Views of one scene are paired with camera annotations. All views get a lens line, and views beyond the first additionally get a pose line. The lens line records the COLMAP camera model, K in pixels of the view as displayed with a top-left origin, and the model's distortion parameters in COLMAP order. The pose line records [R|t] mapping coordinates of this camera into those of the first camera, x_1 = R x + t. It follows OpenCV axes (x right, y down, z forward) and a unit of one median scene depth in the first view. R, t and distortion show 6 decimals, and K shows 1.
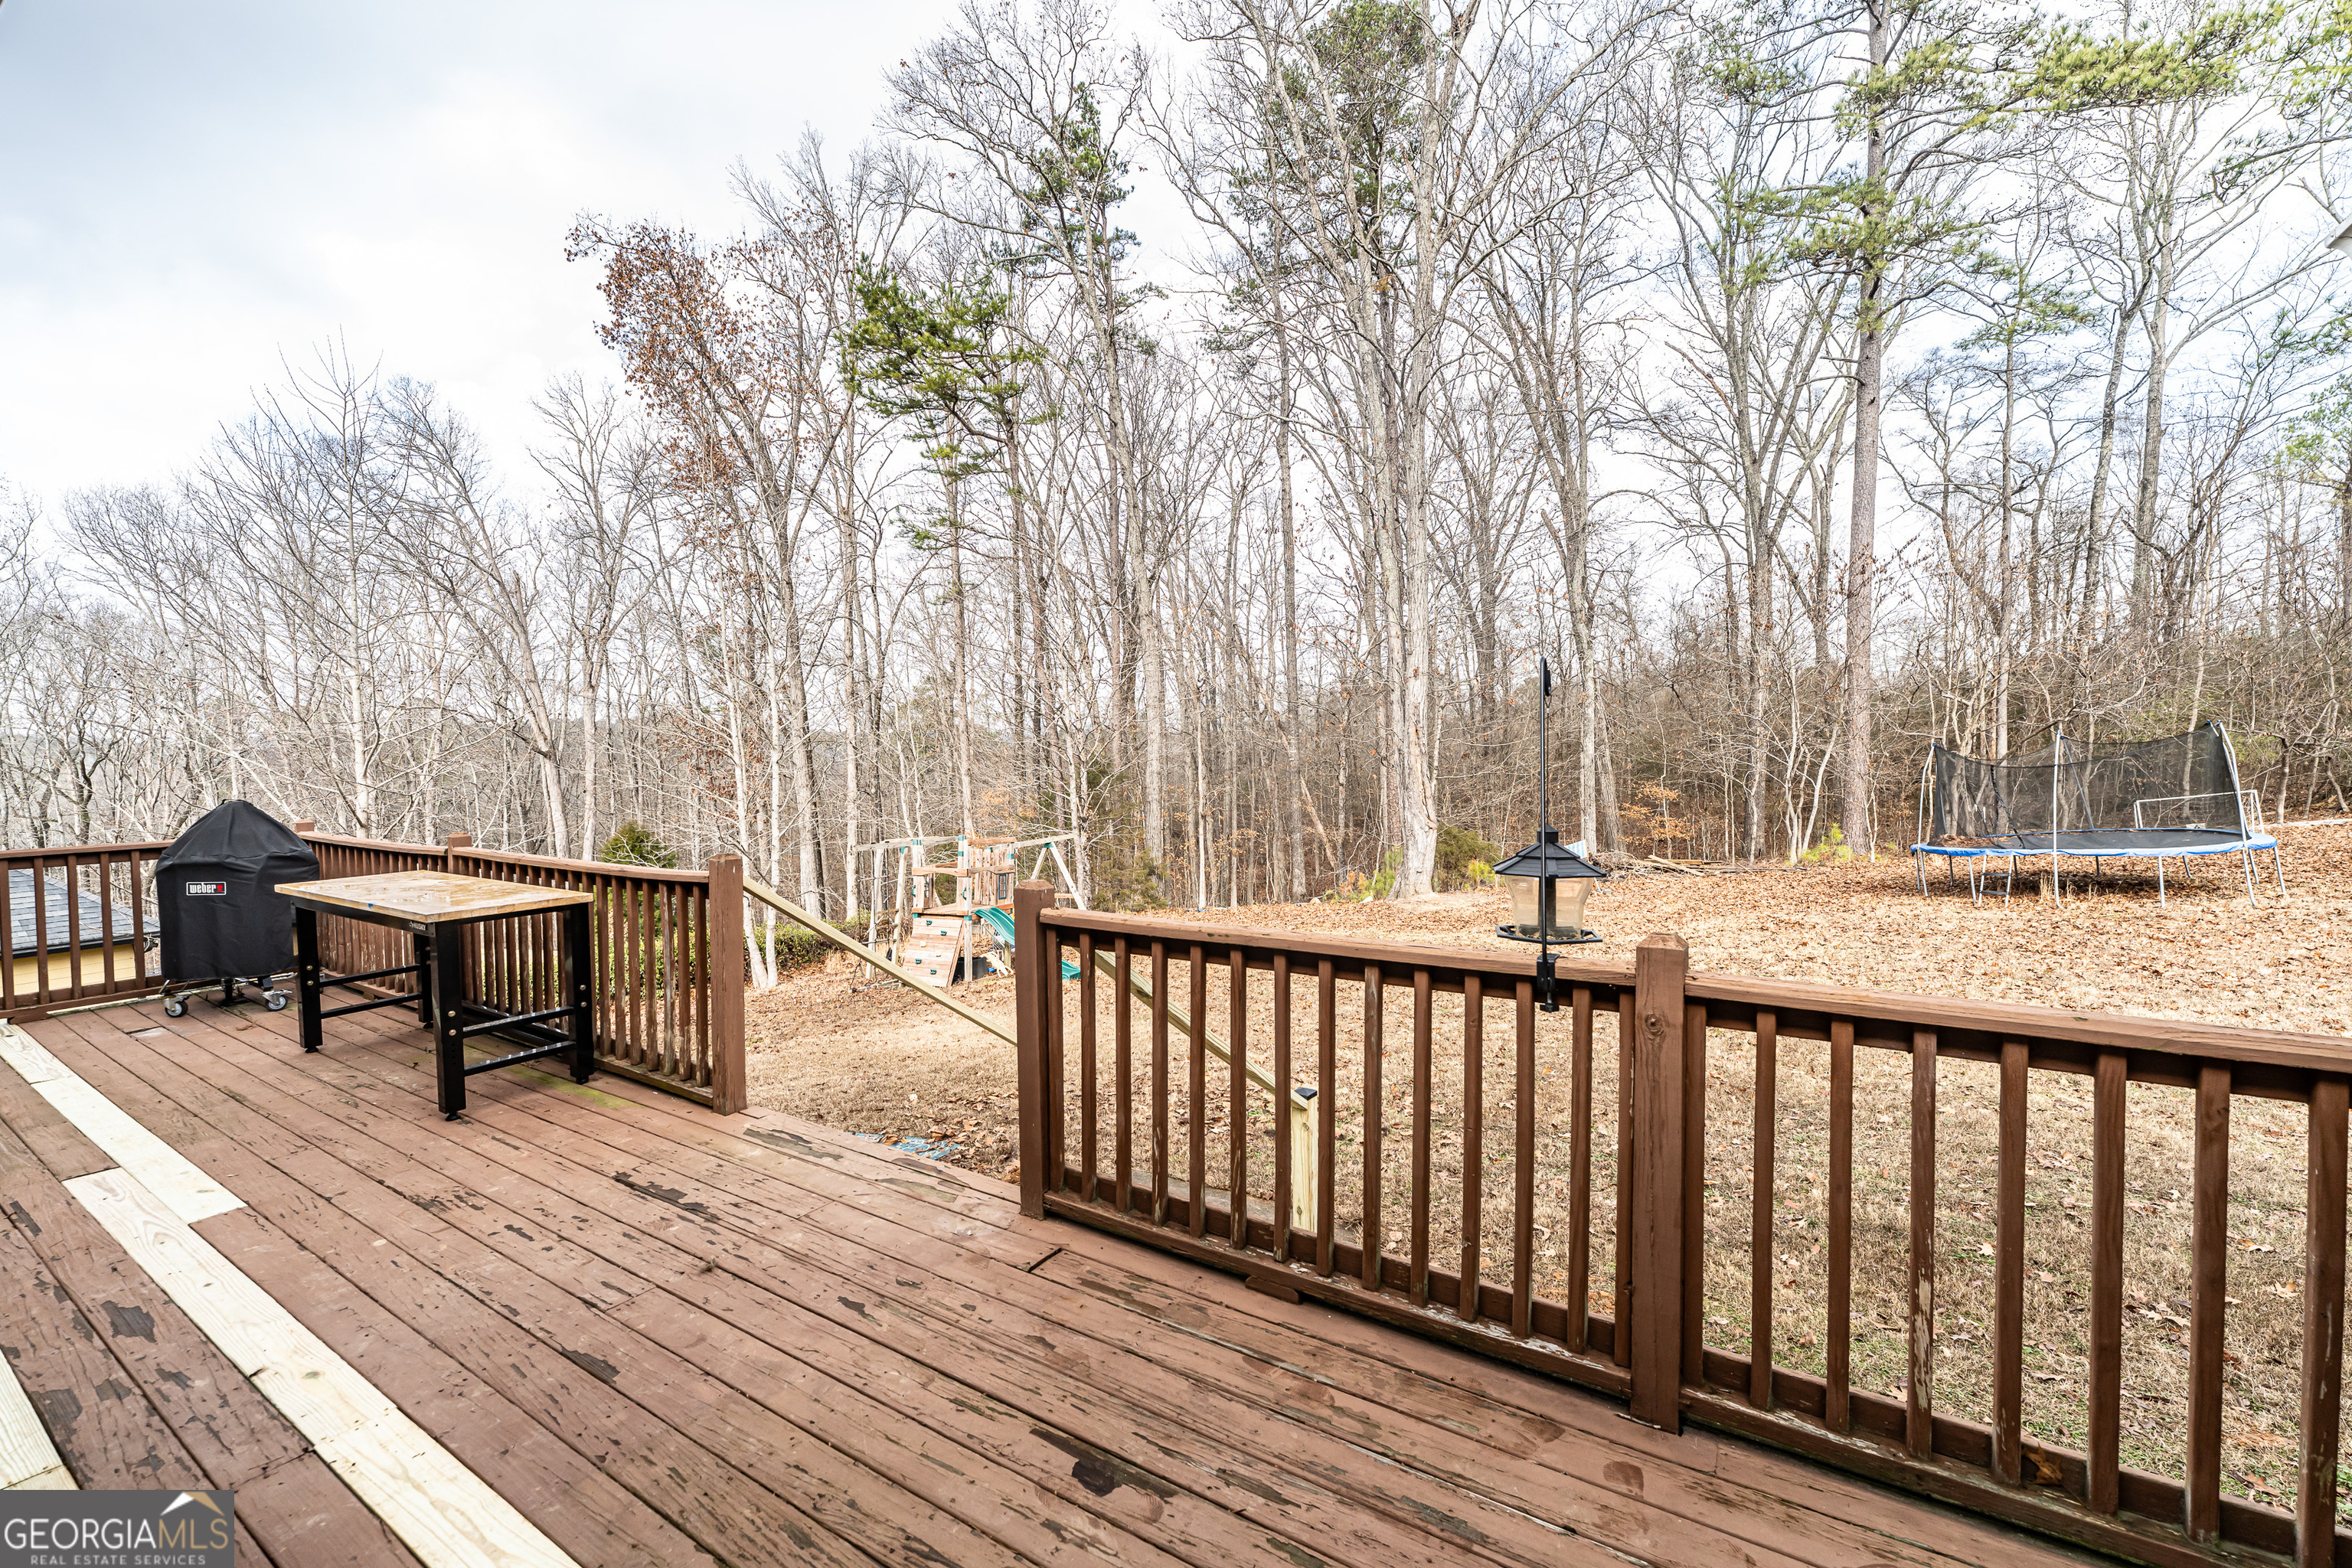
lens RADIAL K [[959.6, 0, 1167.1], [0, 959.6, 781.5], [0, 0, 1]] dist [-0.000713, 0.000161]
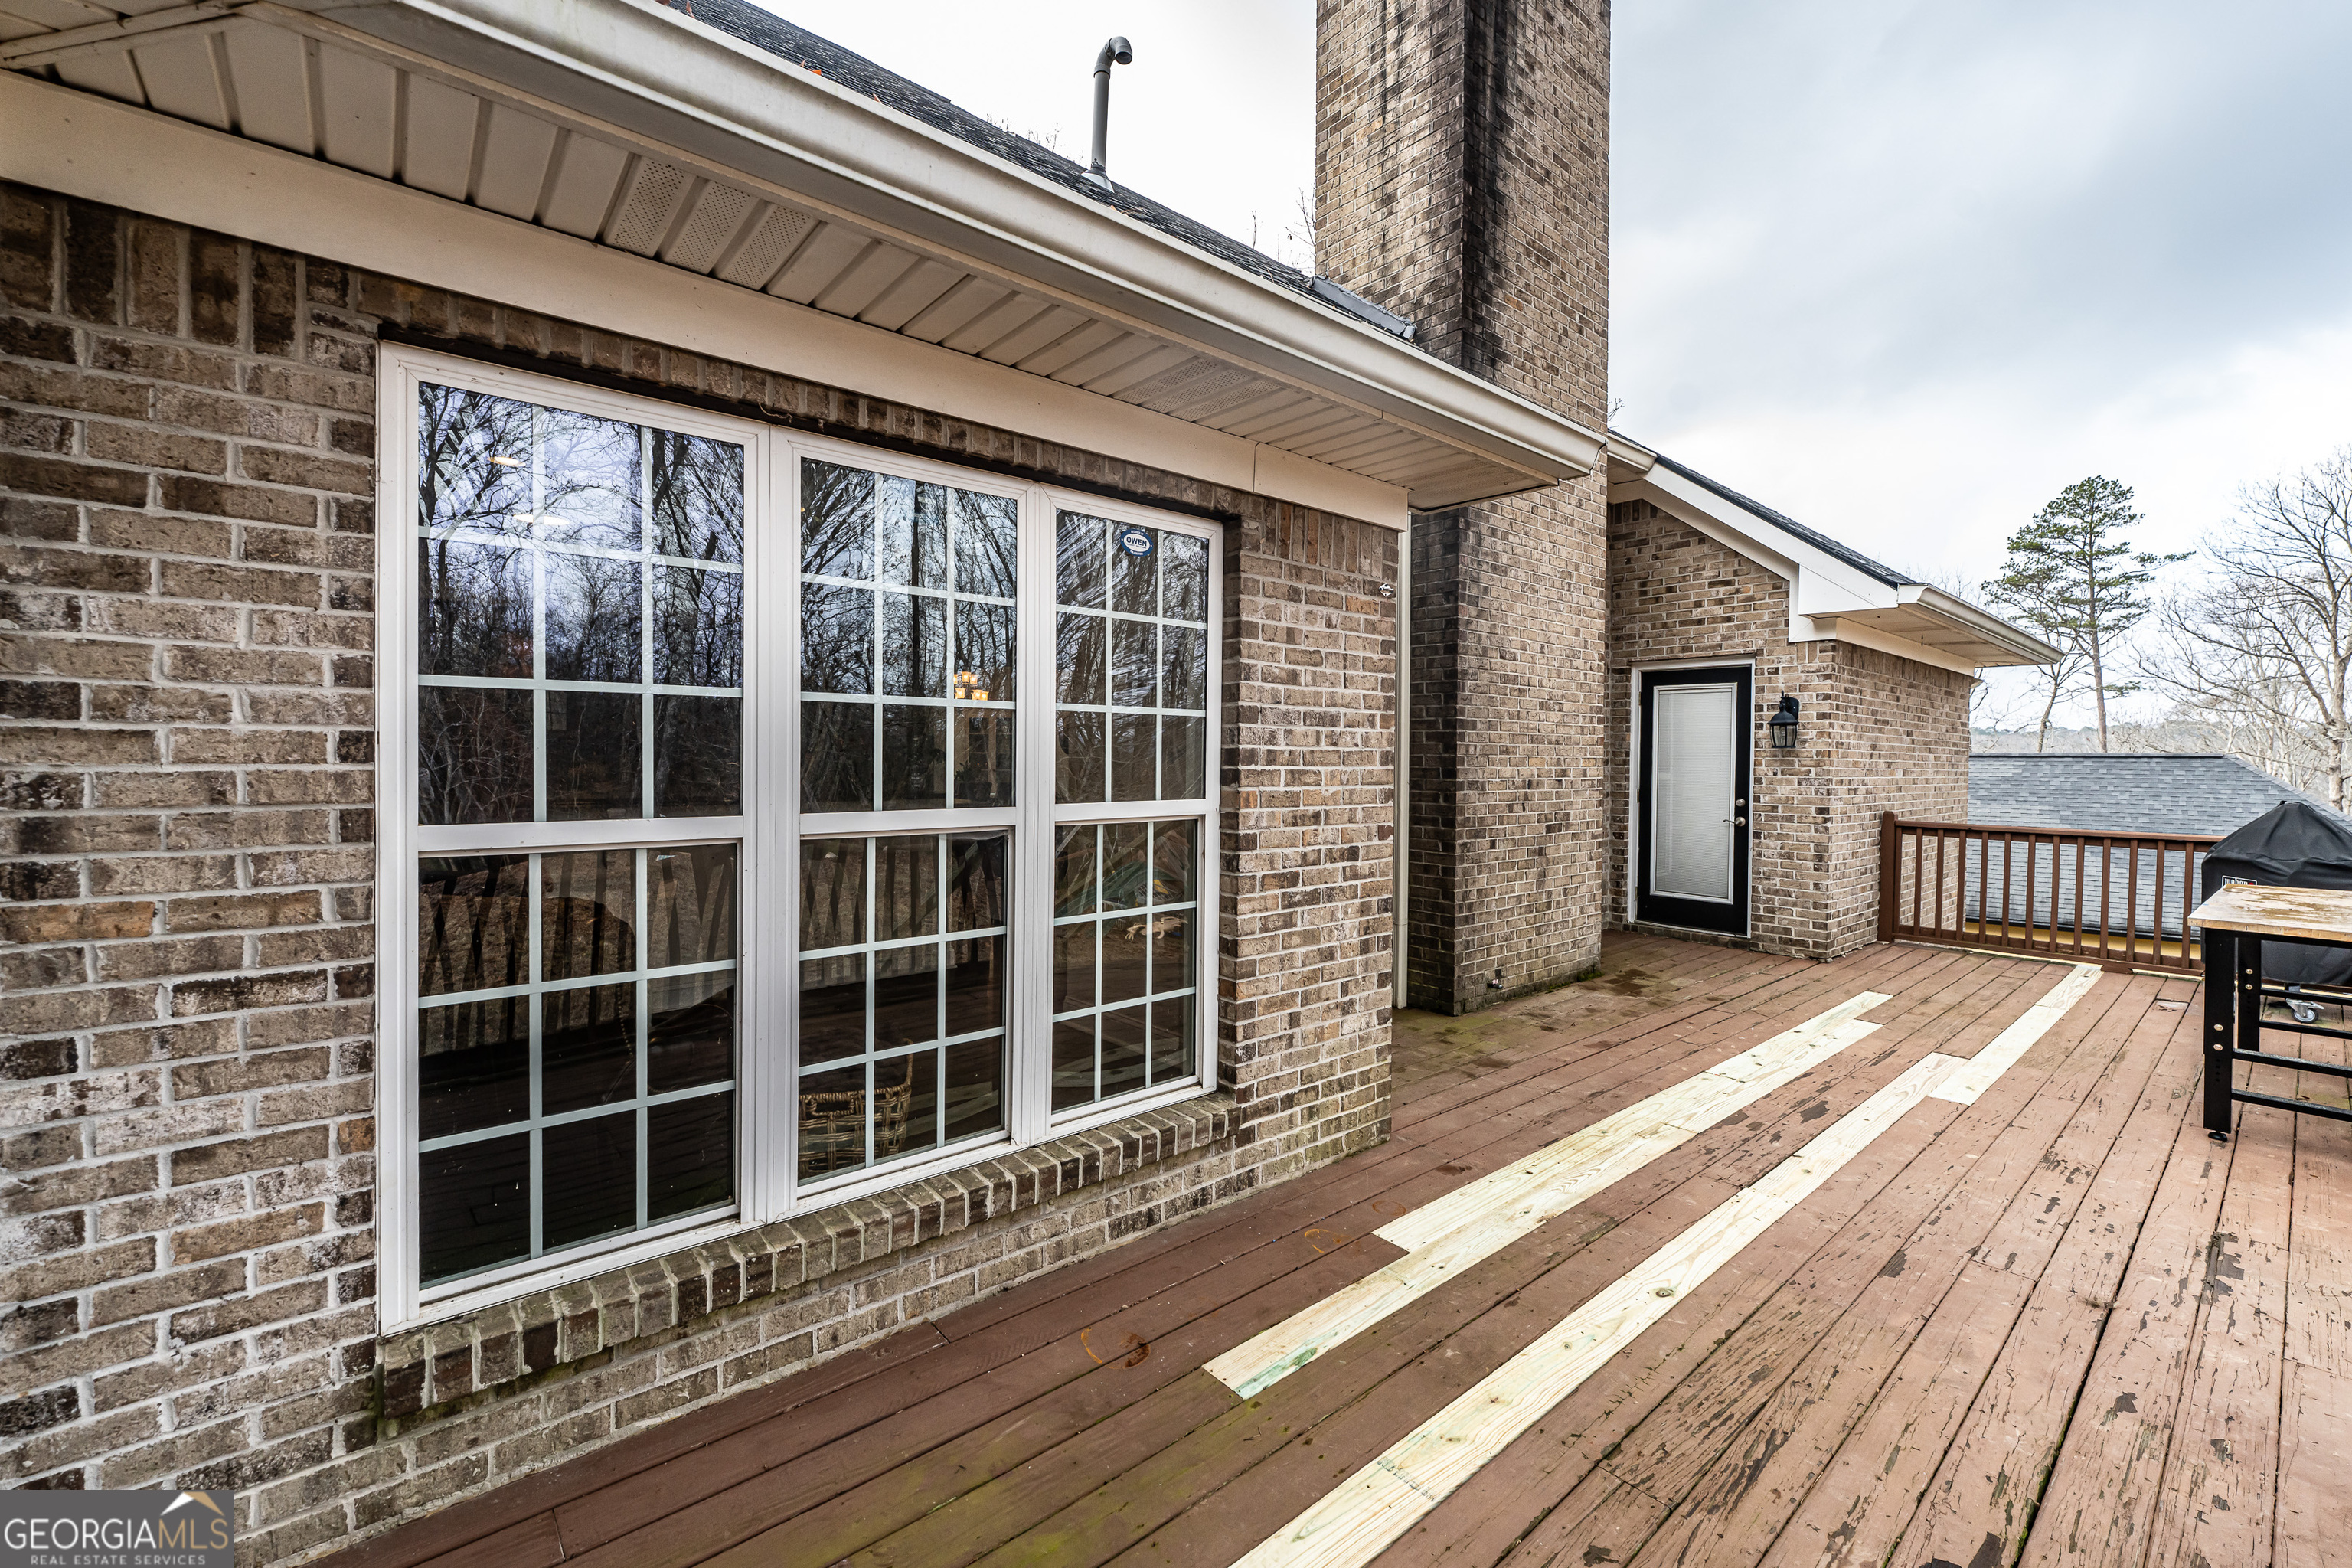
lens RADIAL K [[955.6, 0, 1168.4], [0, 955.6, 771.1], [0, 0, 1]] dist [0.000169, -0.000067]
pose [[-0.295155, 0.021213, -0.955214, 0.596869], [-0.029431, 0.999077, 0.031281, -0.017087], [0.954996, 0.037346, -0.294258, 0.337959]]
